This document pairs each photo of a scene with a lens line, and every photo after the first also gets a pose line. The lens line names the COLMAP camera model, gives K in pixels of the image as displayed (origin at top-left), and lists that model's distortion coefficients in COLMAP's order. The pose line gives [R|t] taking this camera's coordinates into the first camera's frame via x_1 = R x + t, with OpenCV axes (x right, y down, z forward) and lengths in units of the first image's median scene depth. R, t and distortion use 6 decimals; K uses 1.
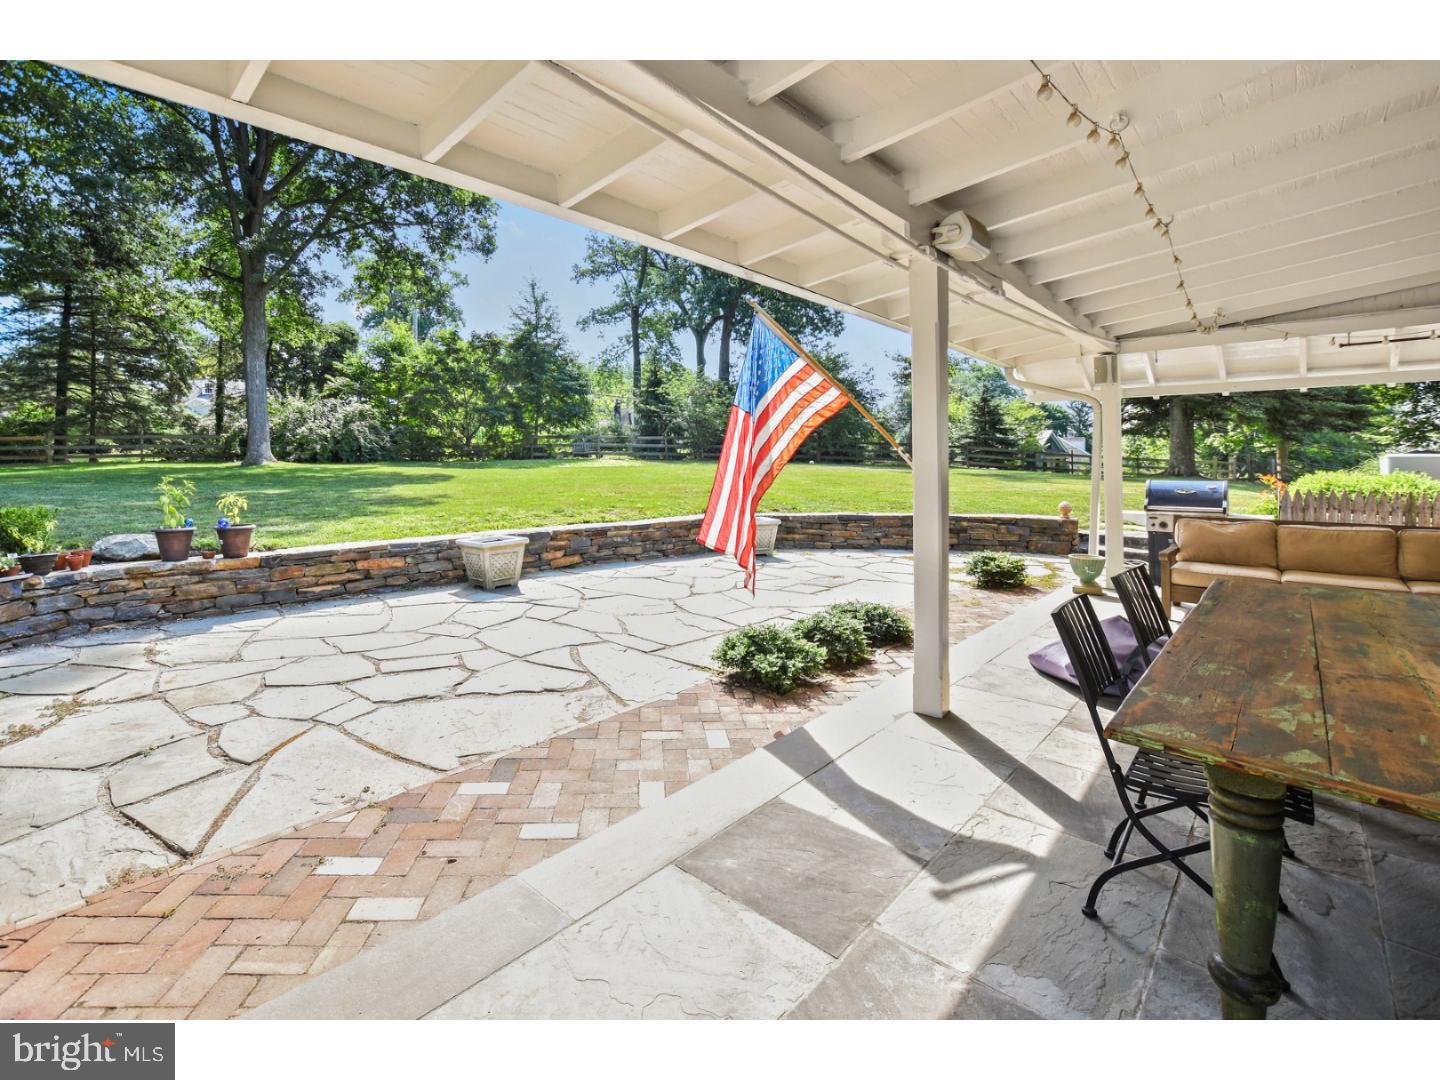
lens RADIAL K [[668.6, 0, 720.0], [0, 668.6, 540.0], [0, 0, 1]] dist [-0.000831, -0.000144]
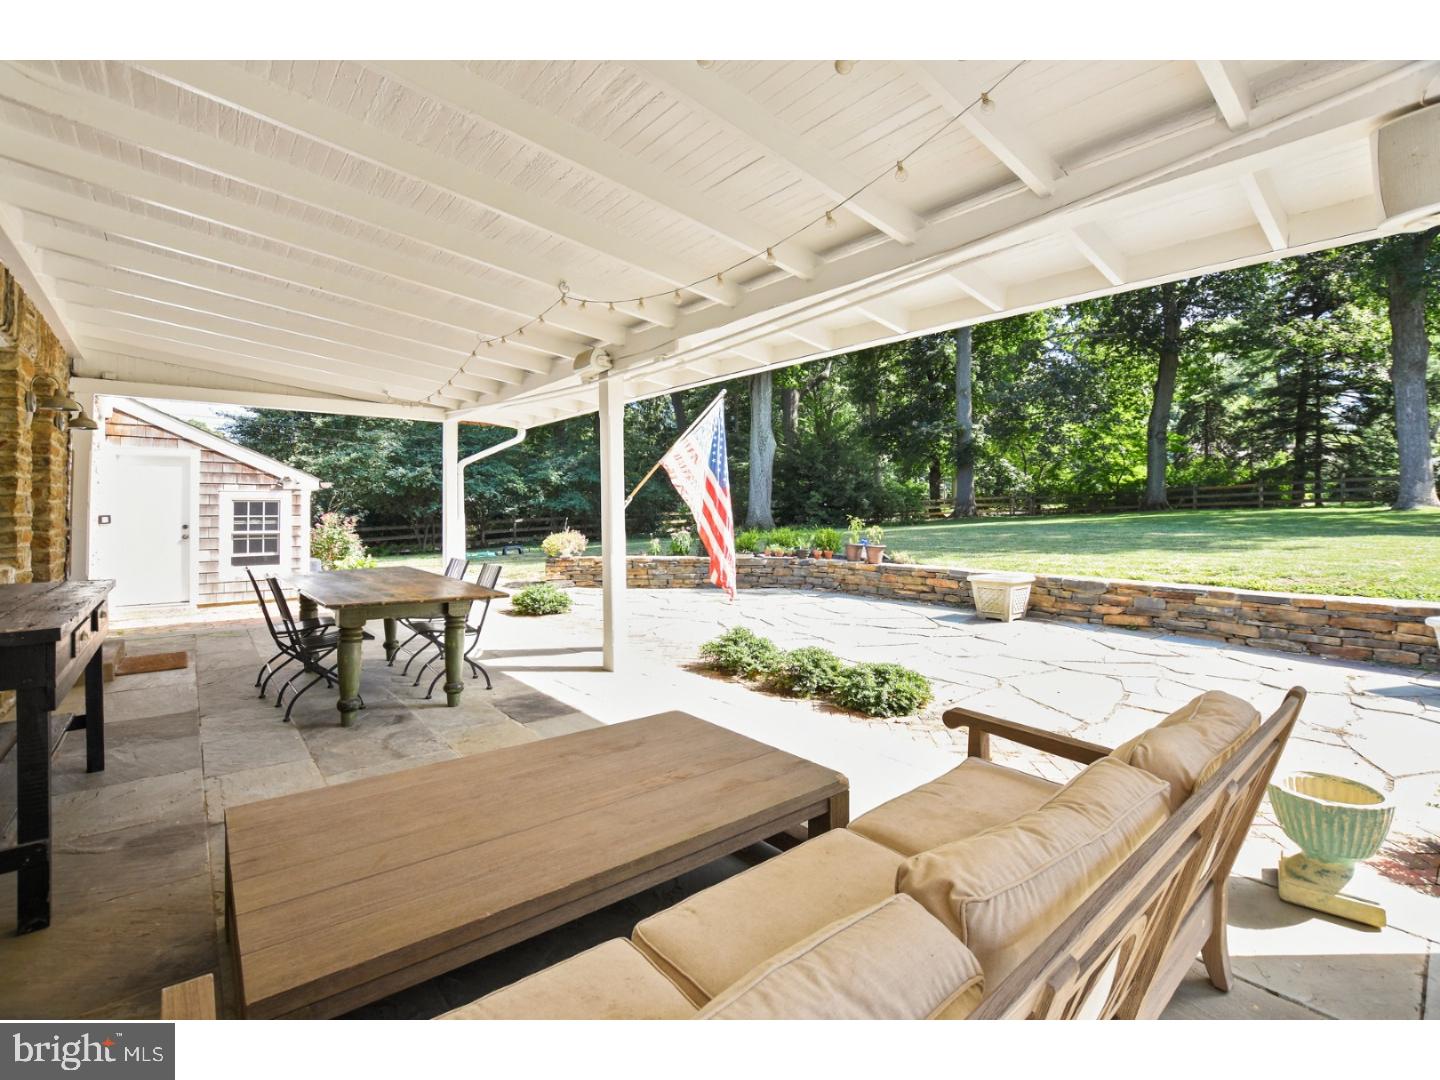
lens RADIAL K [[668.6, 0, 720.0], [0, 668.6, 540.0], [0, 0, 1]] dist [-0.000831, -0.000144]
pose [[-0.145211, 0.044737, -0.988389, 0.700634], [-0.110354, 0.992012, 0.061114, -0.066814], [0.983227, 0.117948, -0.139114, 0.593832]]
